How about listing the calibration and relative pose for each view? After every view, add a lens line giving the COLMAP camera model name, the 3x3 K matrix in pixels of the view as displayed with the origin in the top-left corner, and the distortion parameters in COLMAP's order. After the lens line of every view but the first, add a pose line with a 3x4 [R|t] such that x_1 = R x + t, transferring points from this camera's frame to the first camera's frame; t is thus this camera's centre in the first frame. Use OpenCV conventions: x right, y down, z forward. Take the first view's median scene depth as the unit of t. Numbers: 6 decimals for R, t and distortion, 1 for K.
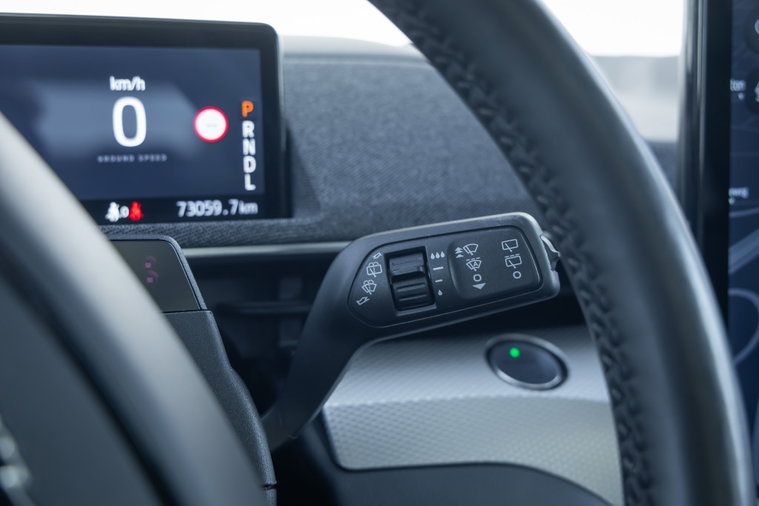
lens RADIAL K [[1062.8, 0, 380.9], [0, 1062.8, 253.3], [0, 0, 1]] dist [0.030029, 0.000000]
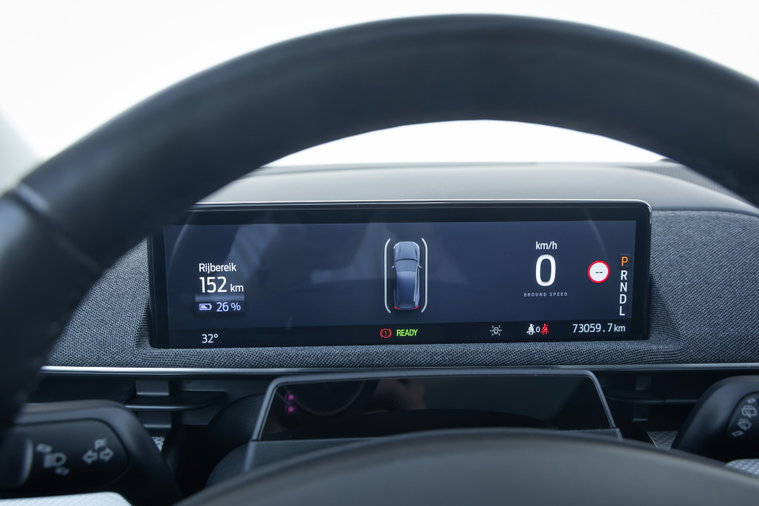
lens RADIAL K [[592.2, 0, 382.3], [0, 592.2, 256.6], [0, 0, 1]] dist [0.018358, -0.004194]
pose [[0.949887, 0.059813, -0.306818, -0.191943], [-0.051041, 0.998028, 0.036545, -0.155306], [0.308399, -0.019053, 0.951066, 0.134544]]
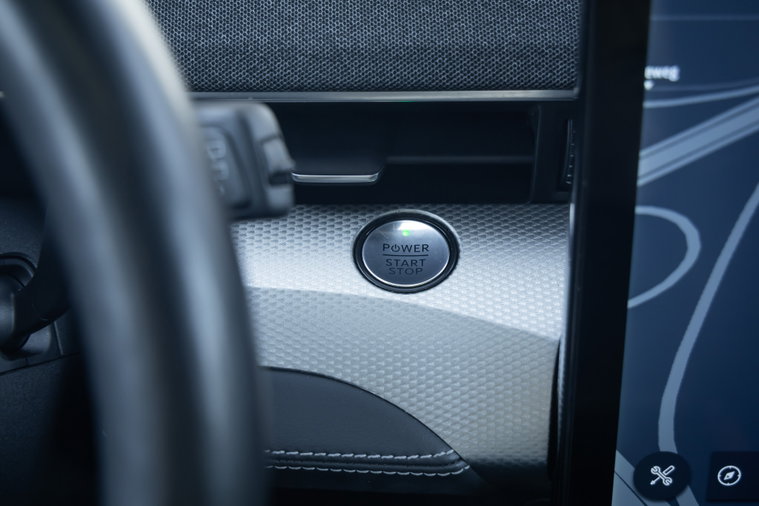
lens RADIAL K [[1062.8, 0, 380.9], [0, 1062.8, 252.0], [0, 0, 1]] dist [0.030029, 0.000000]
pose [[0.904038, 0.165634, -0.394056, 0.467579], [-0.049118, 0.956020, 0.289159, -0.138128], [0.424620, -0.242055, 0.872415, 0.303416]]
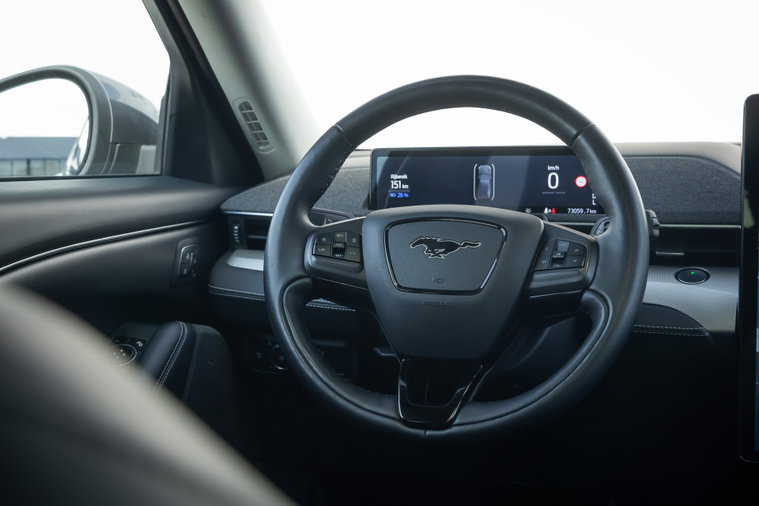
lens RADIAL K [[1158.5, 0, 383.0], [0, 1158.5, 248.0], [0, 0, 1]] dist [-0.005007, 0.000000]
pose [[0.749053, 0.036809, -0.661487, 1.489450], [-0.101972, 0.992963, -0.060216, 0.293914], [0.654616, 0.112558, 0.747535, -1.633872]]
